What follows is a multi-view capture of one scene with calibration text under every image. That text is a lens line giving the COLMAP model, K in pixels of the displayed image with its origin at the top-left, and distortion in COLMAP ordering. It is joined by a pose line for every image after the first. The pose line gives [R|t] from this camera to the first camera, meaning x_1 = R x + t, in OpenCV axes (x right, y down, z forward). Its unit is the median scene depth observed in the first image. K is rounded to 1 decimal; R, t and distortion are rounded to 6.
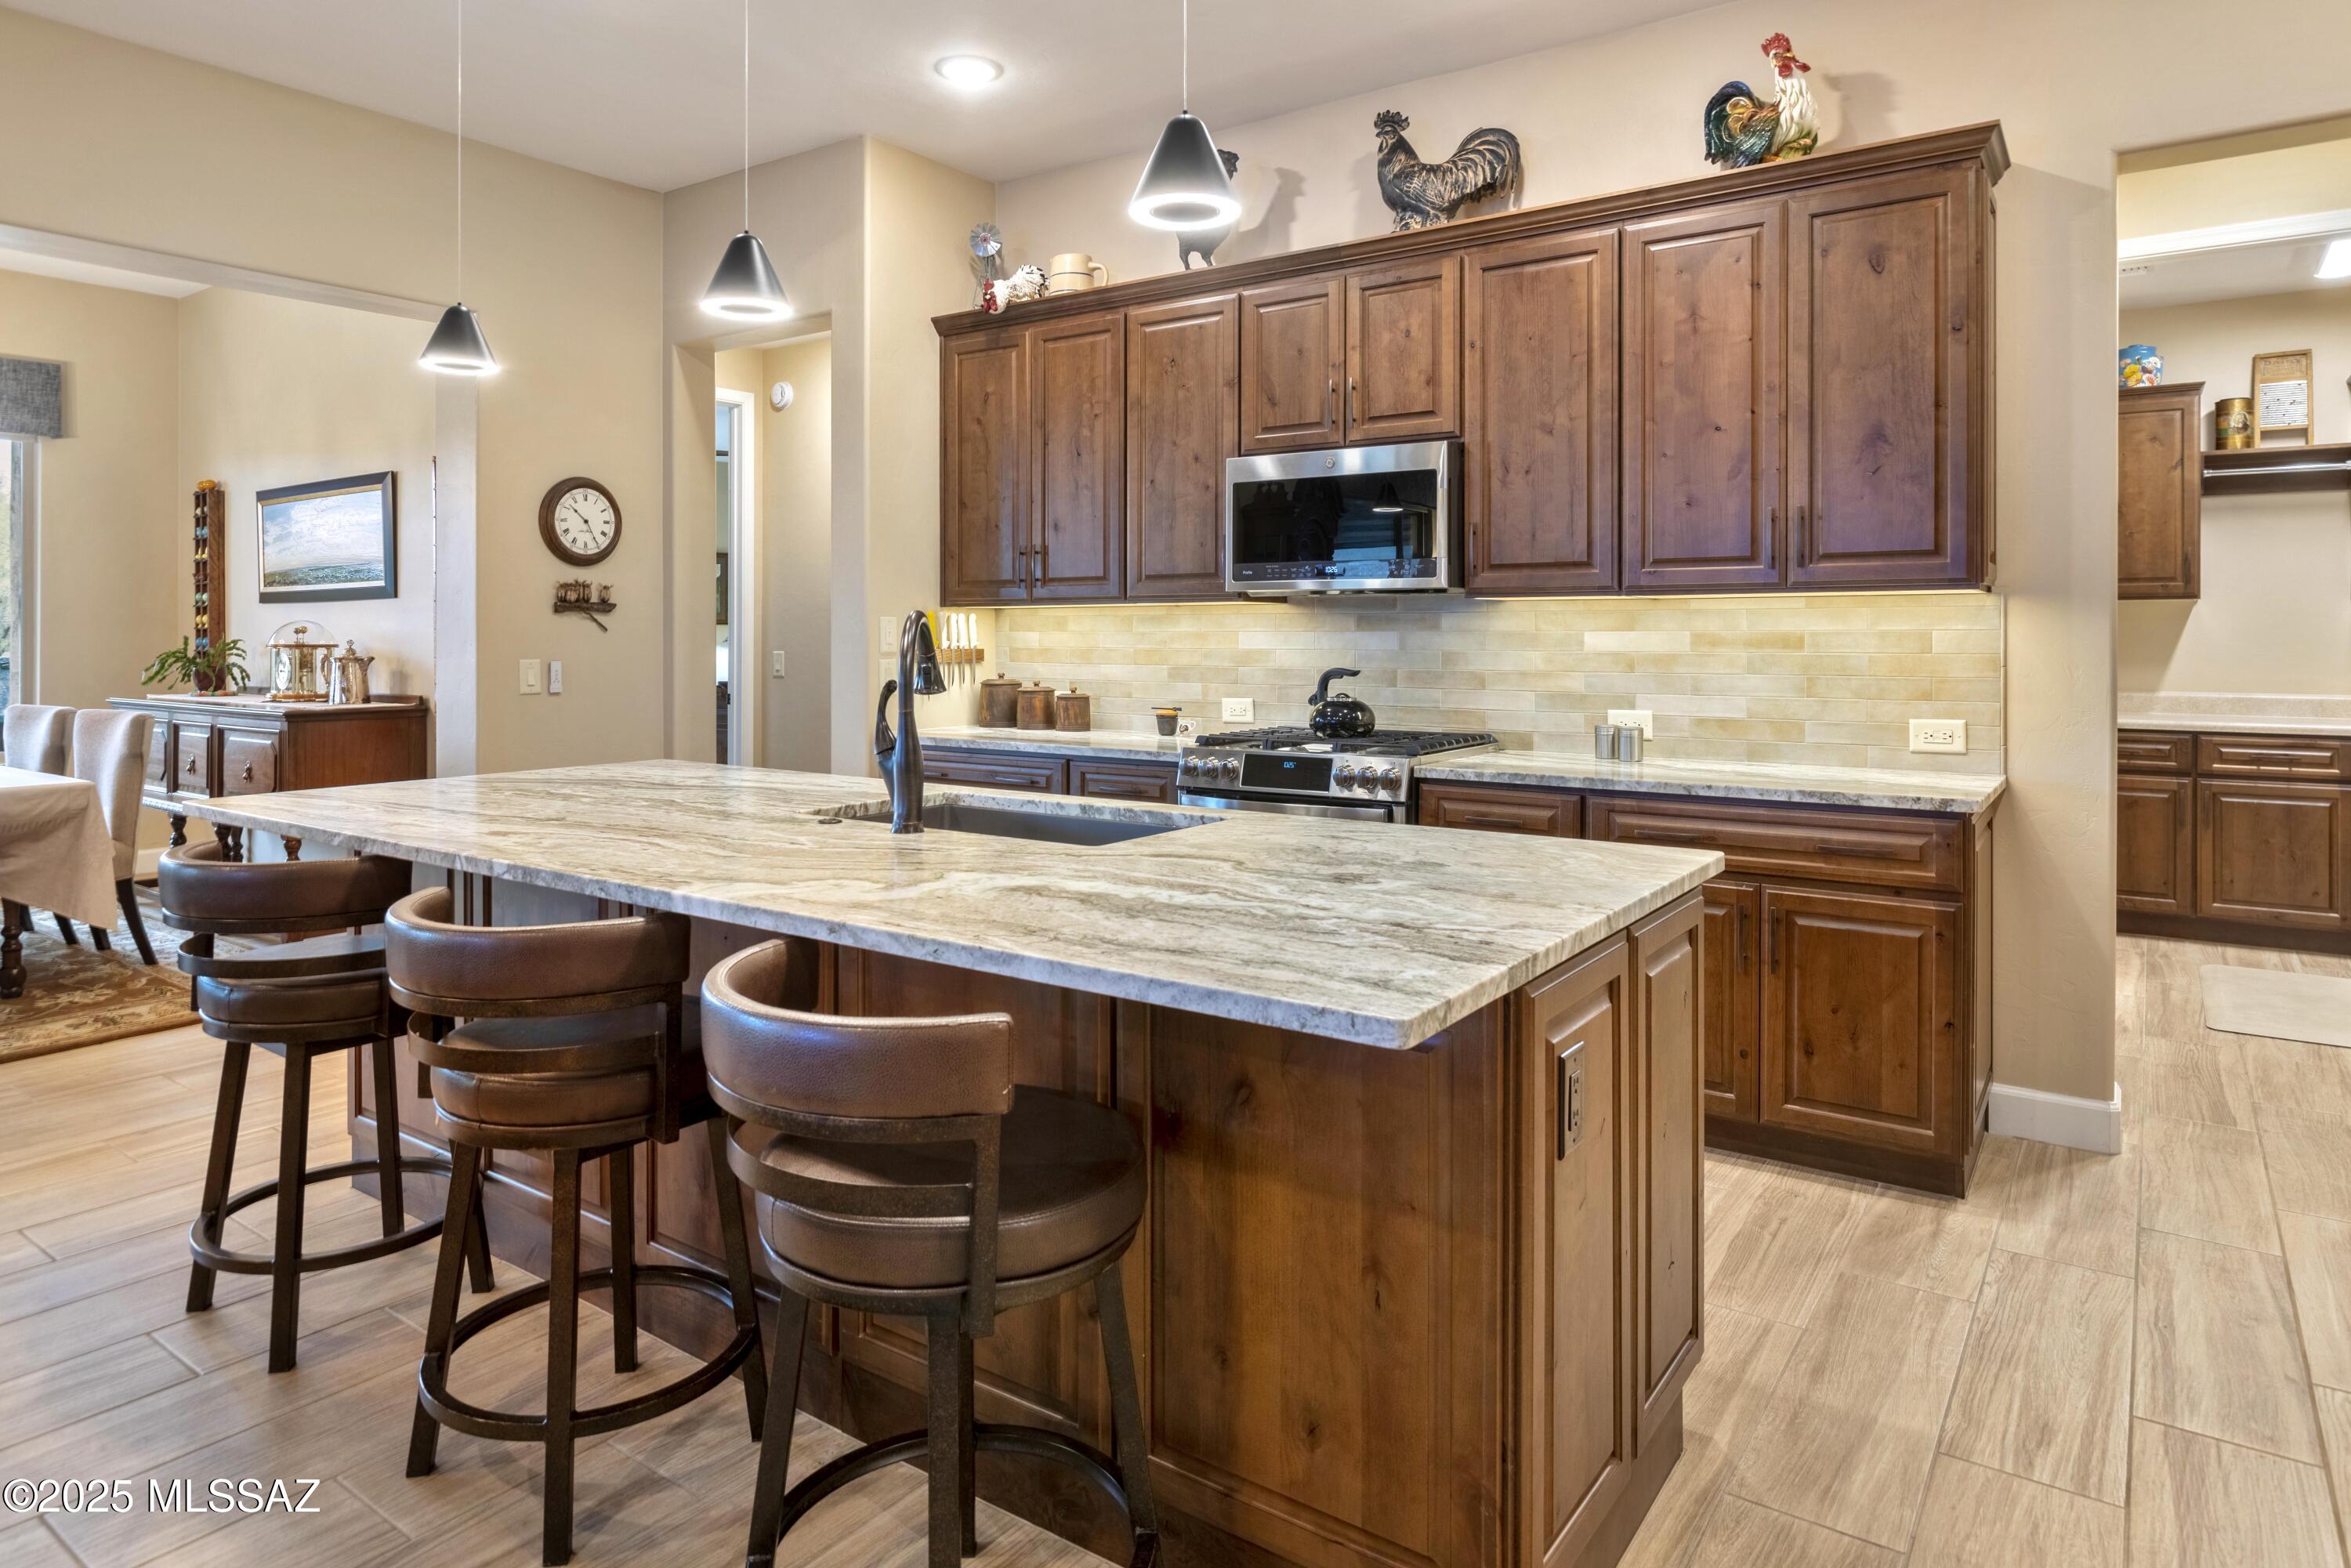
lens RADIAL K [[1367.8, 0, 1180.0], [0, 1367.8, 639.2], [0, 0, 1]] dist [-0.002870, -0.000681]
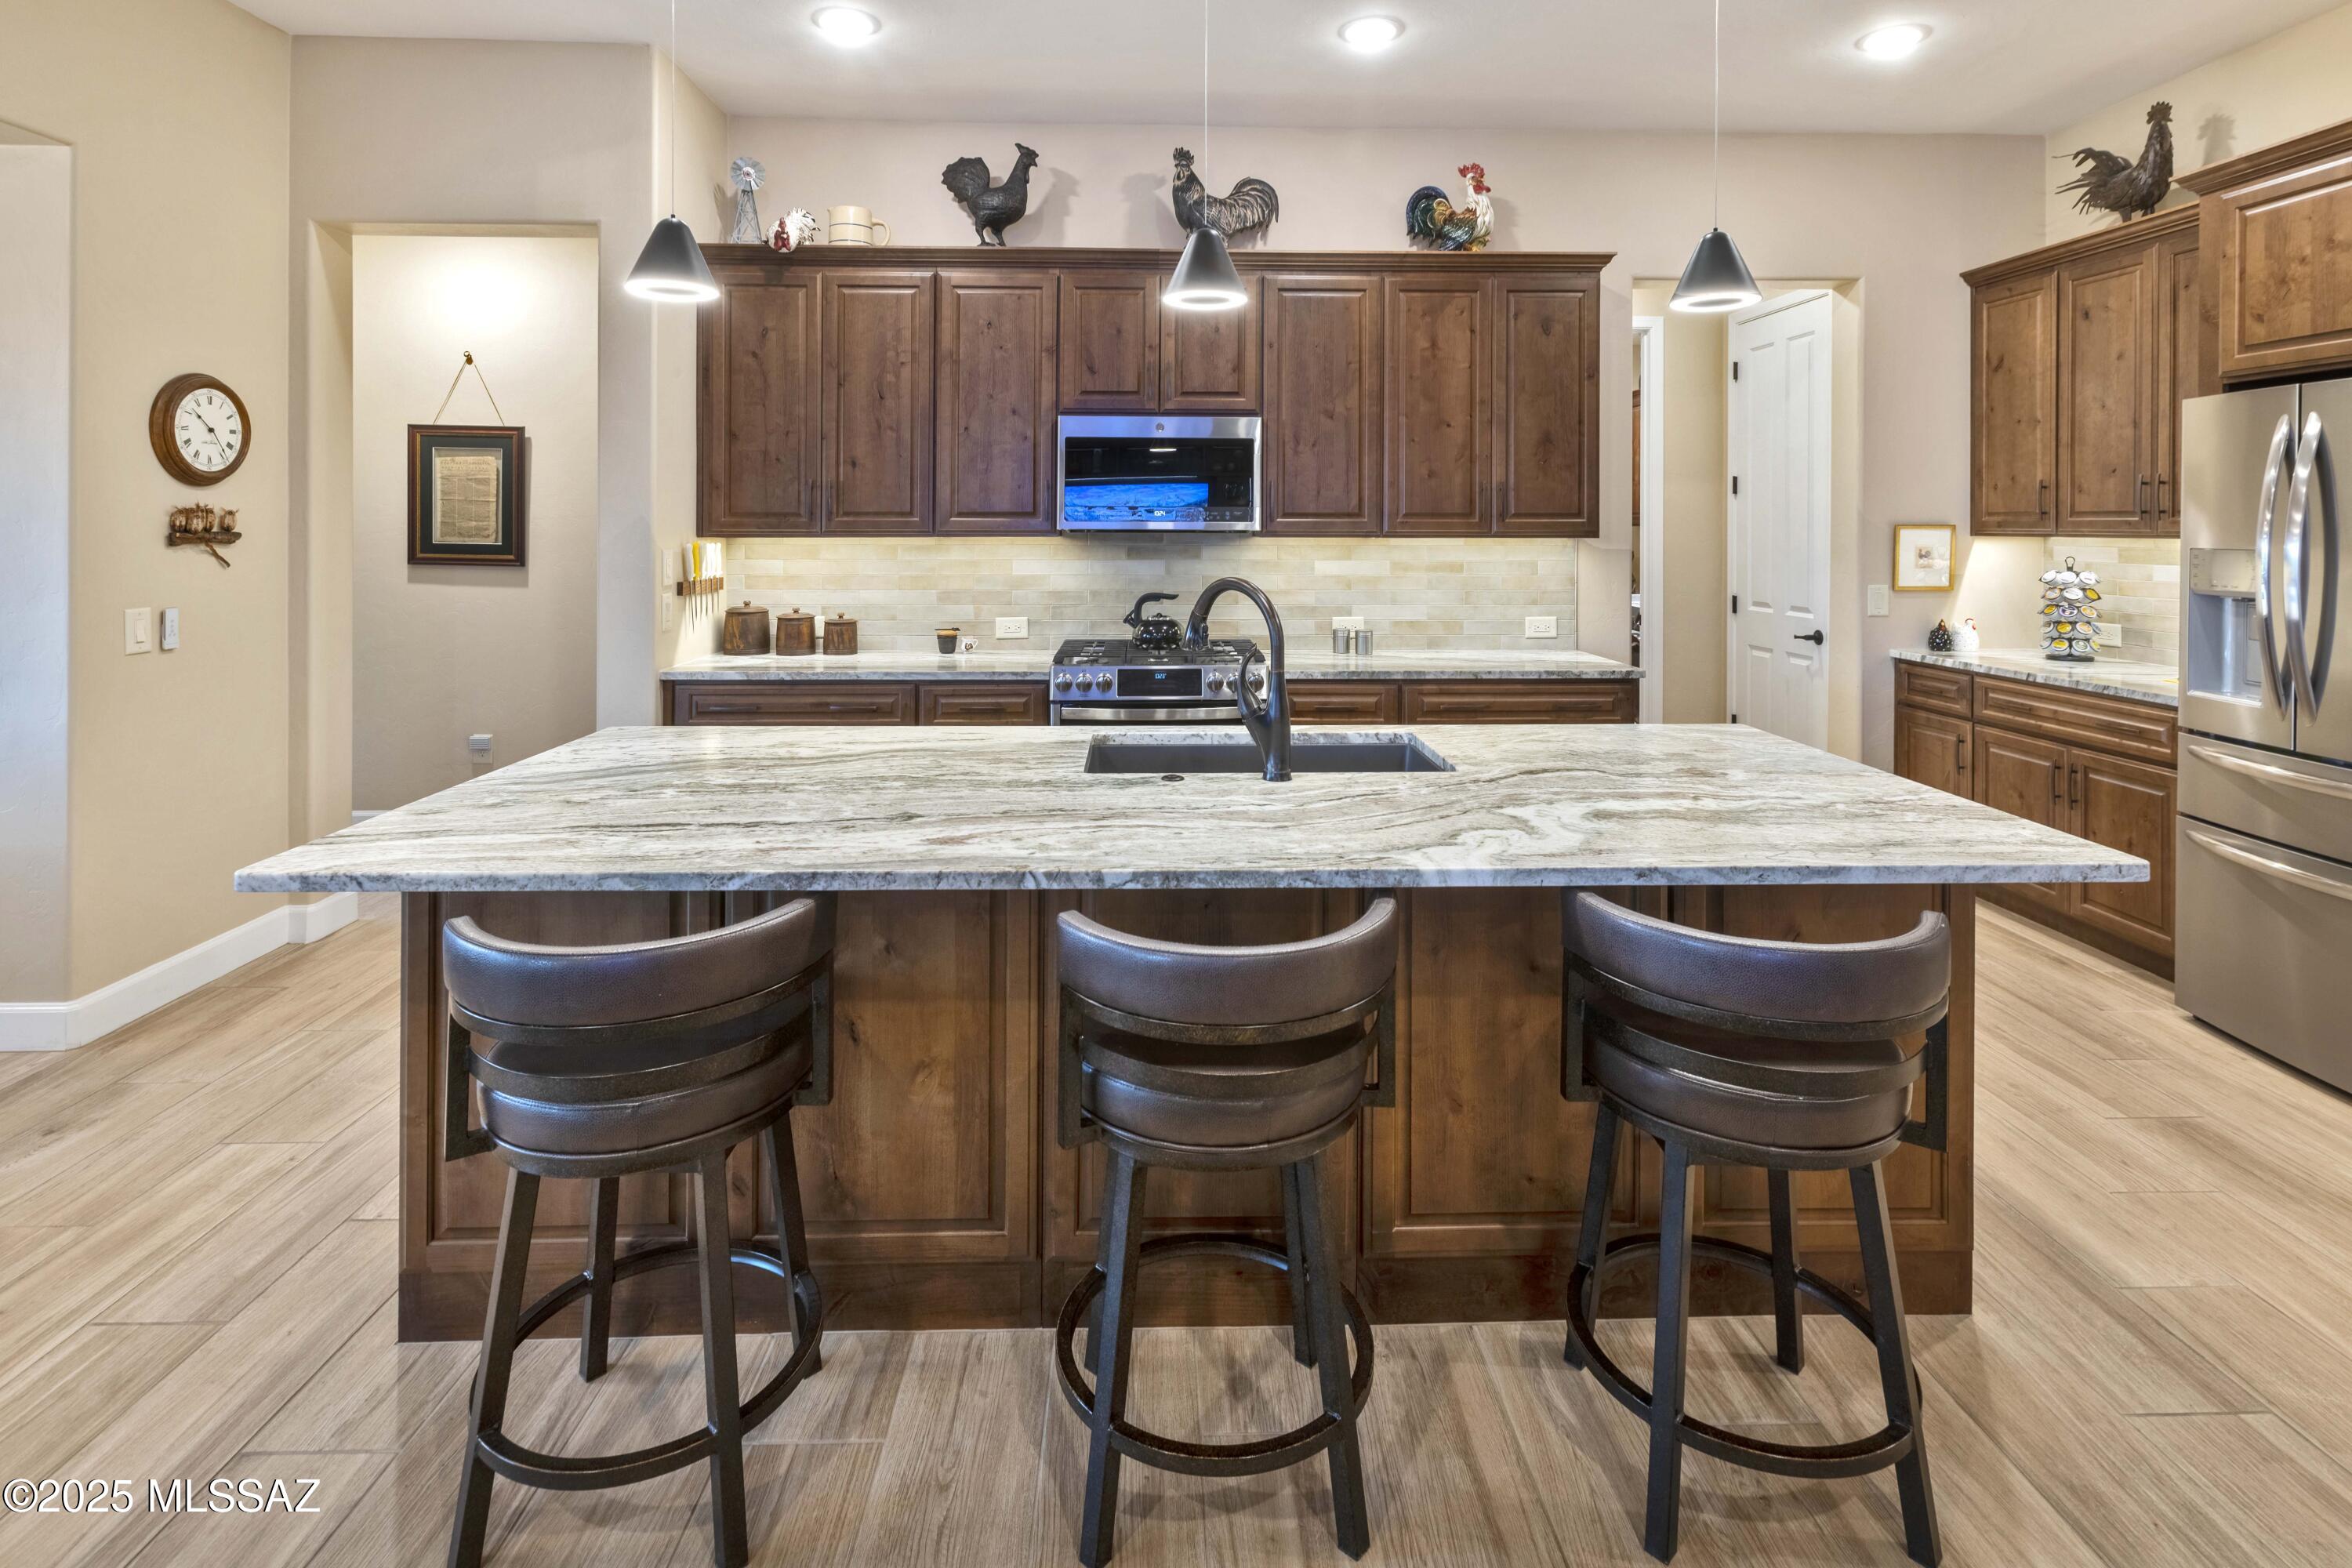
lens RADIAL K [[1113.3, 0, 1168.9], [0, 1113.3, 525.9], [0, 0, 1]] dist [0.000005, 0.000222]
pose [[0.801241, 0.001068, 0.598340, -0.420763], [-0.000365, 0.999999, -0.001297, -0.033437], [-0.598341, 0.000821, 0.801241, 0.166520]]
